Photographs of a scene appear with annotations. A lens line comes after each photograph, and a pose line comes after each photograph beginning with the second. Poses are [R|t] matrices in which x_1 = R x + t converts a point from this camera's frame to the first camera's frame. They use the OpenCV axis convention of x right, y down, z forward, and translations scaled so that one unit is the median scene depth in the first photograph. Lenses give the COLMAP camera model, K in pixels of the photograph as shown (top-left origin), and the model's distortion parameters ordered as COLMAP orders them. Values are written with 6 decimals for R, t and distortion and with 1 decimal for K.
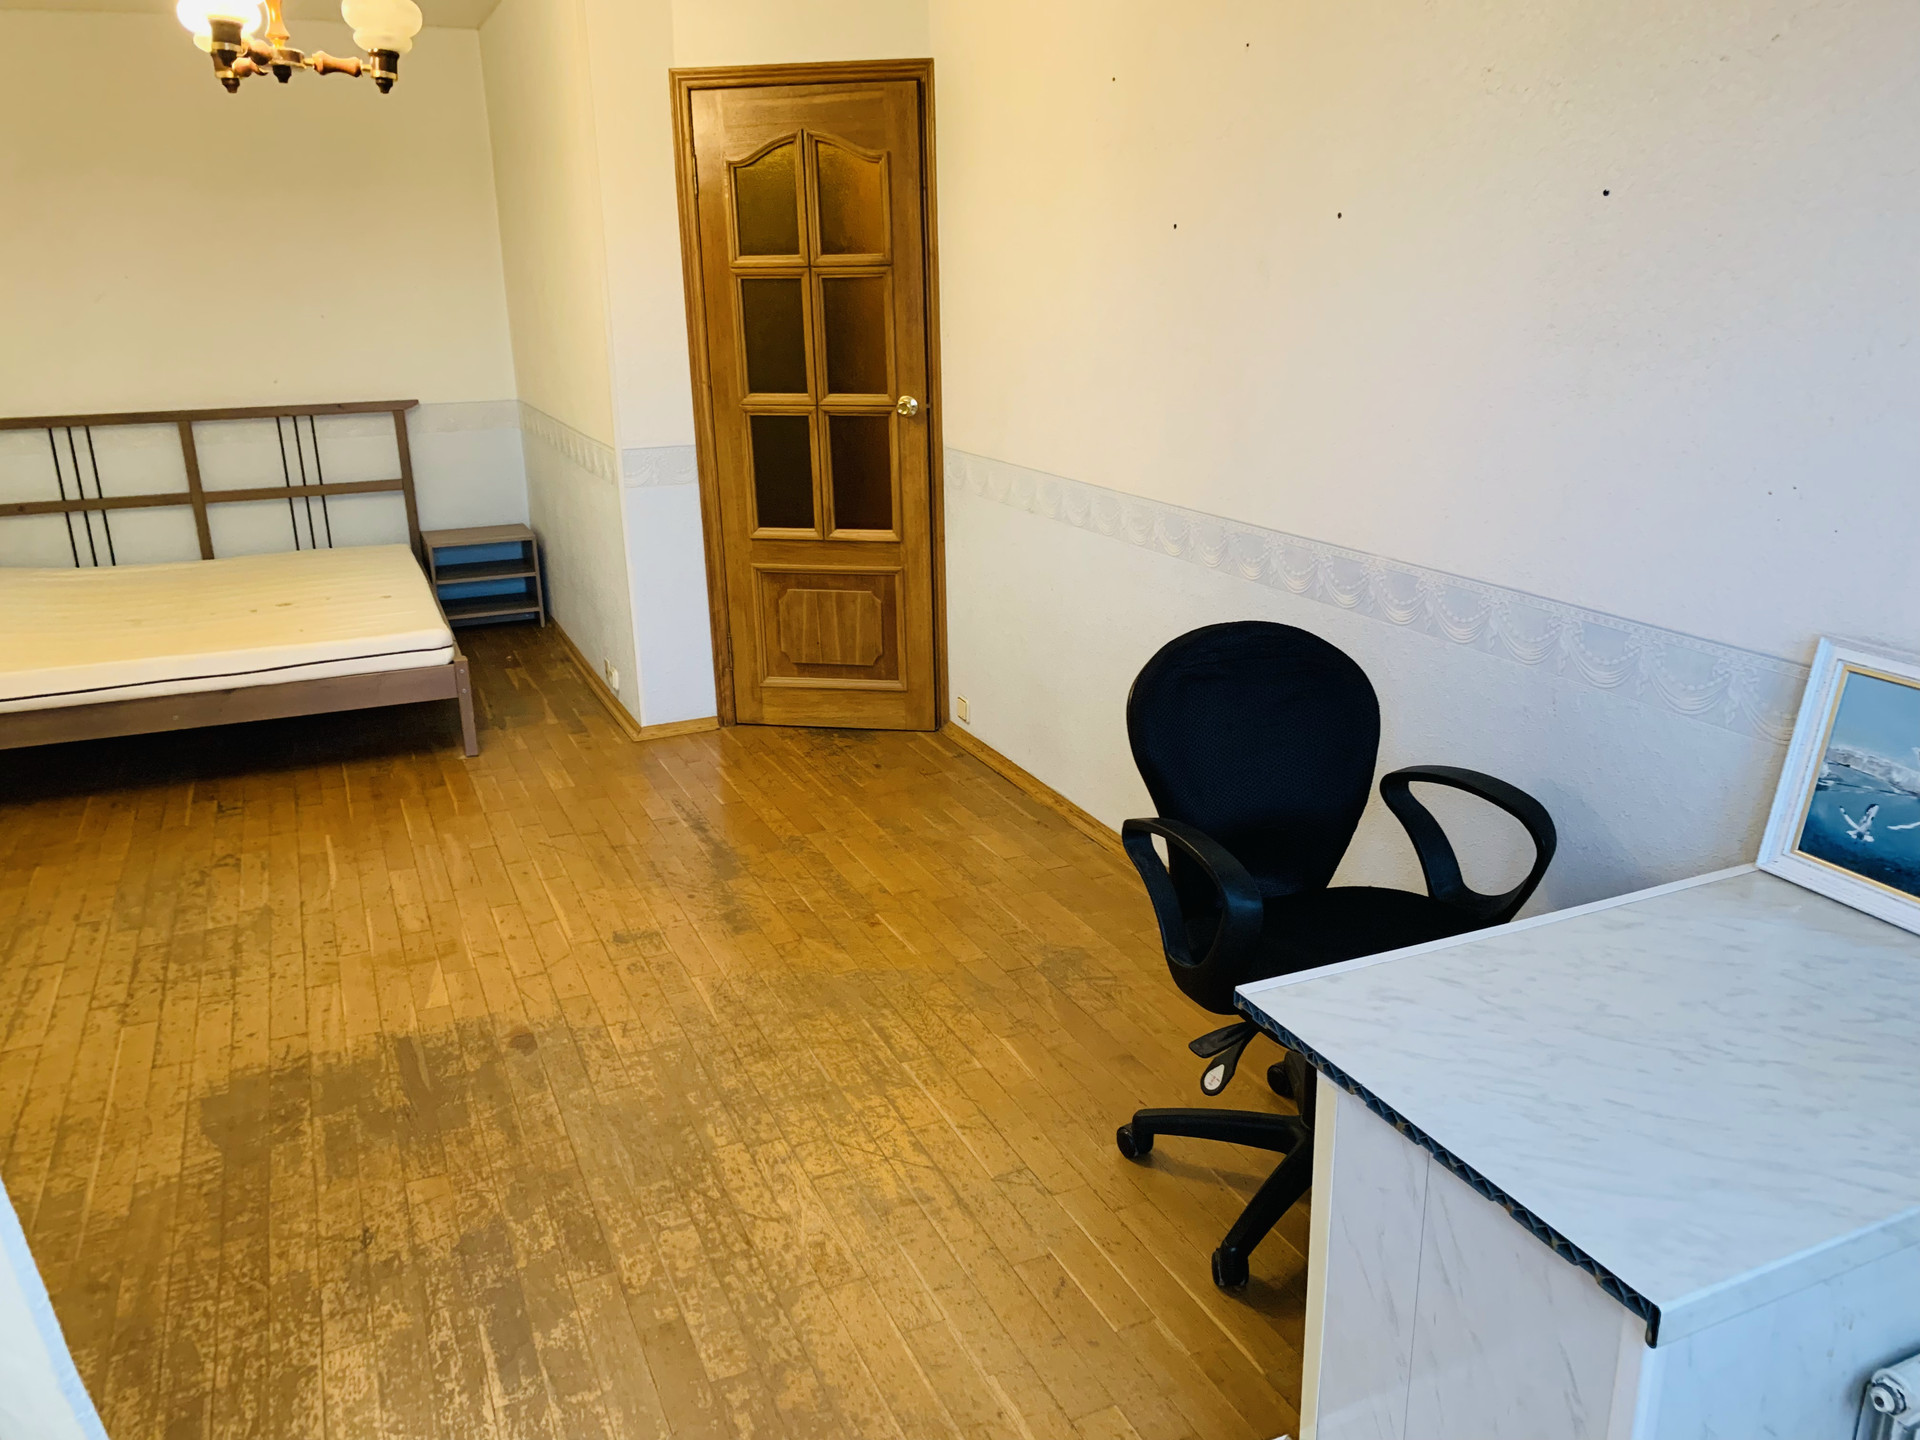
lens RADIAL K [[1475.9, 0, 971.3], [0, 1475.9, 730.1], [0, 0, 1]] dist [0.059163, -0.073925]
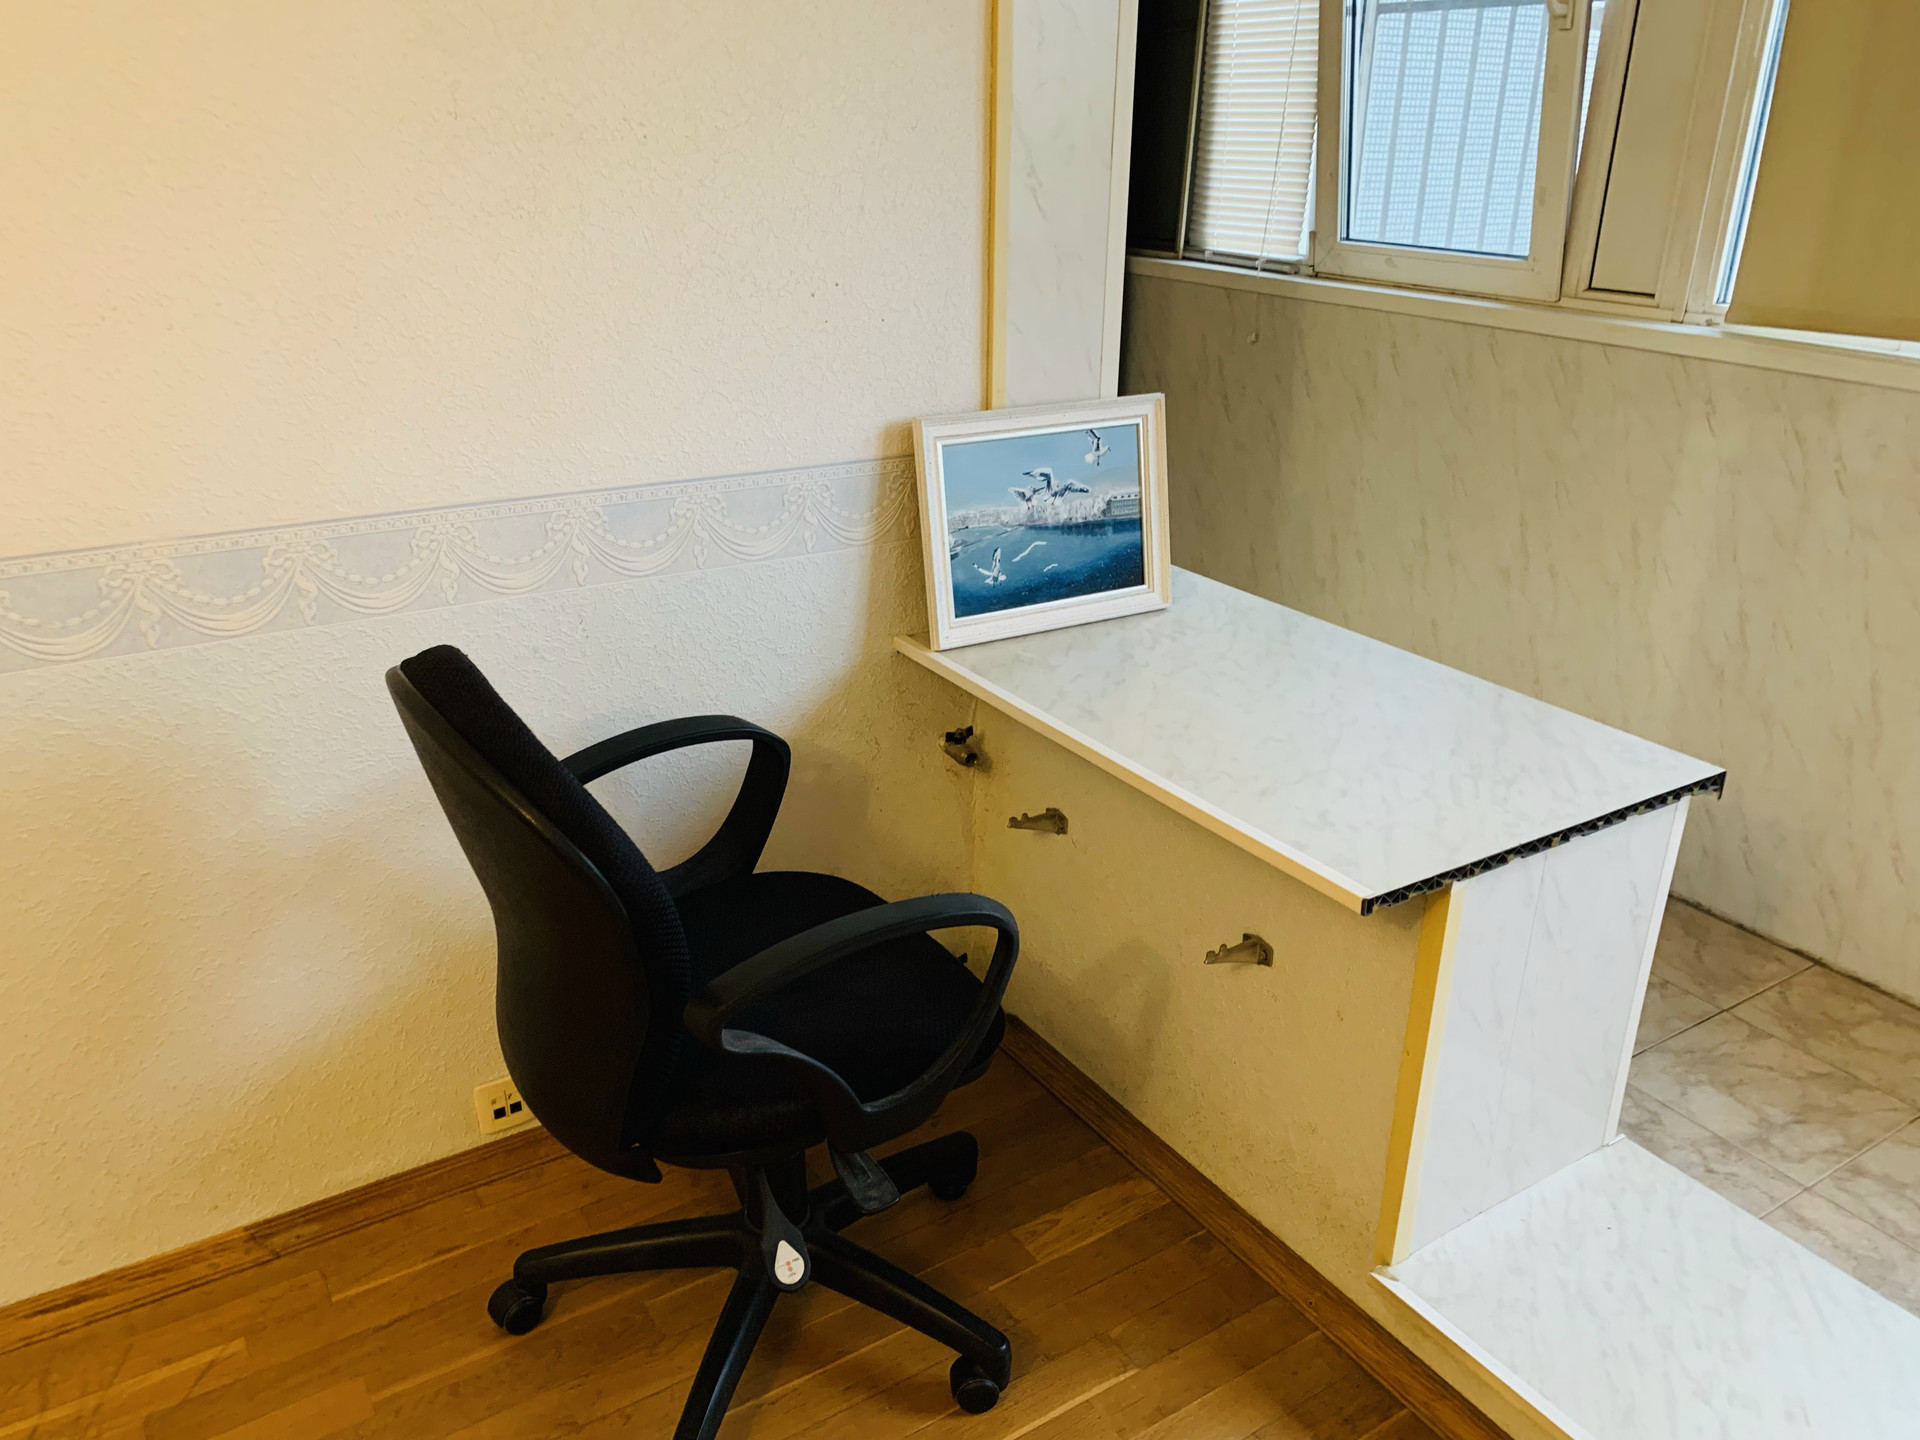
lens RADIAL K [[1475.9, 0, 971.3], [0, 1475.9, 730.1], [0, 0, 1]] dist [0.059163, -0.073925]
pose [[-0.159503, -0.360175, 0.919148, -0.446744], [0.285580, 0.874424, 0.392207, -0.255388], [-0.944988, 0.325049, -0.036614, 1.006790]]
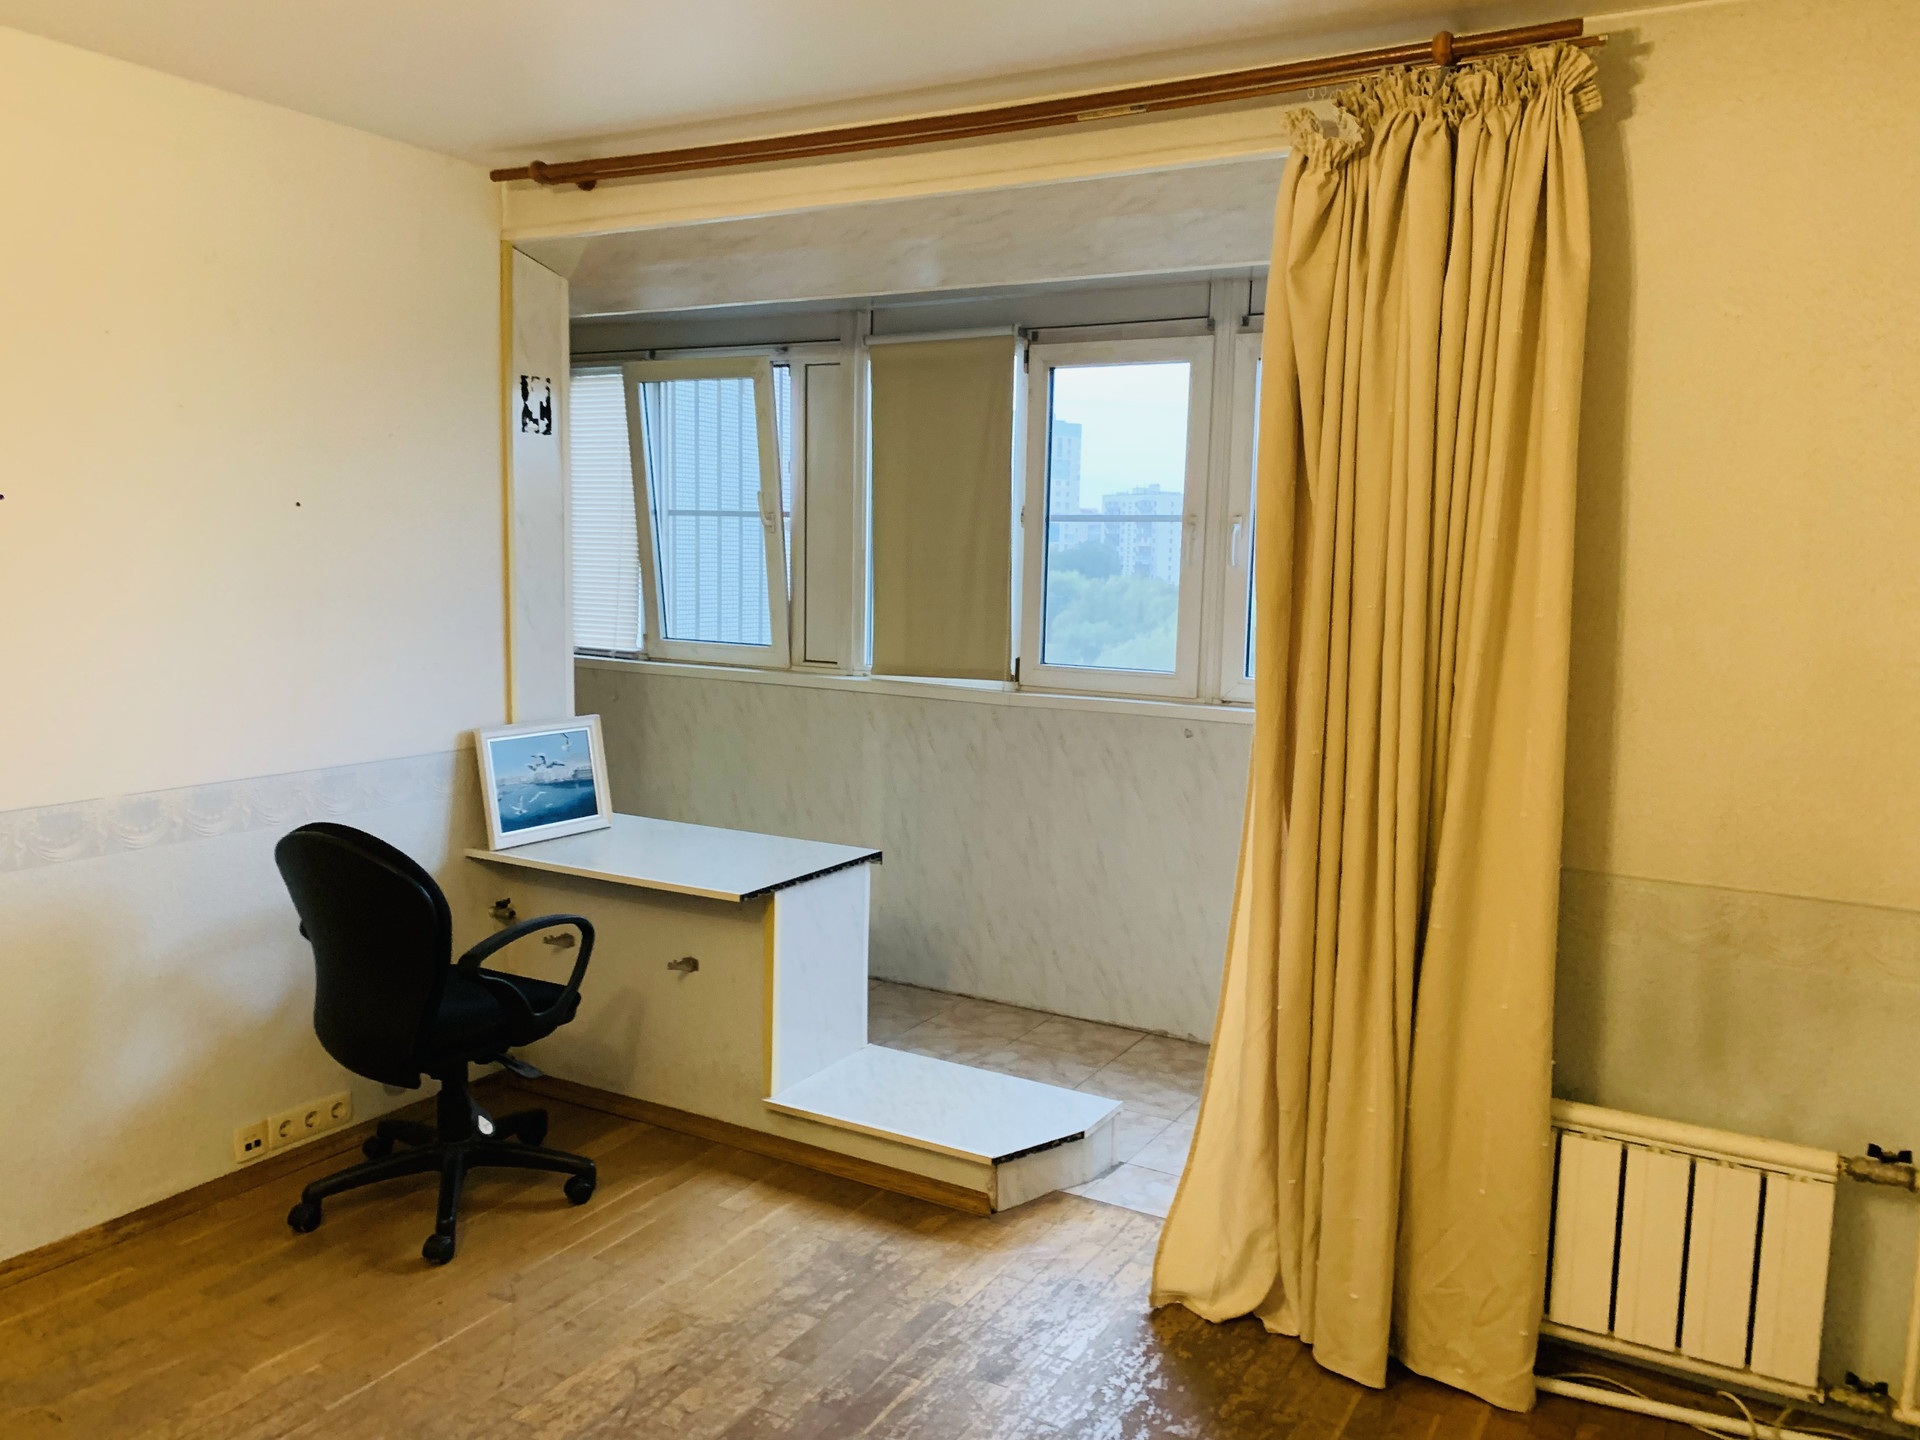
lens RADIAL K [[1475.9, 0, 971.3], [0, 1475.9, 730.1], [0, 0, 1]] dist [0.059163, -0.073925]
pose [[-0.591869, -0.090147, 0.800977, -1.336853], [0.234650, 0.931415, 0.278218, -0.434886], [-0.771123, 0.352618, -0.530123, 1.449912]]
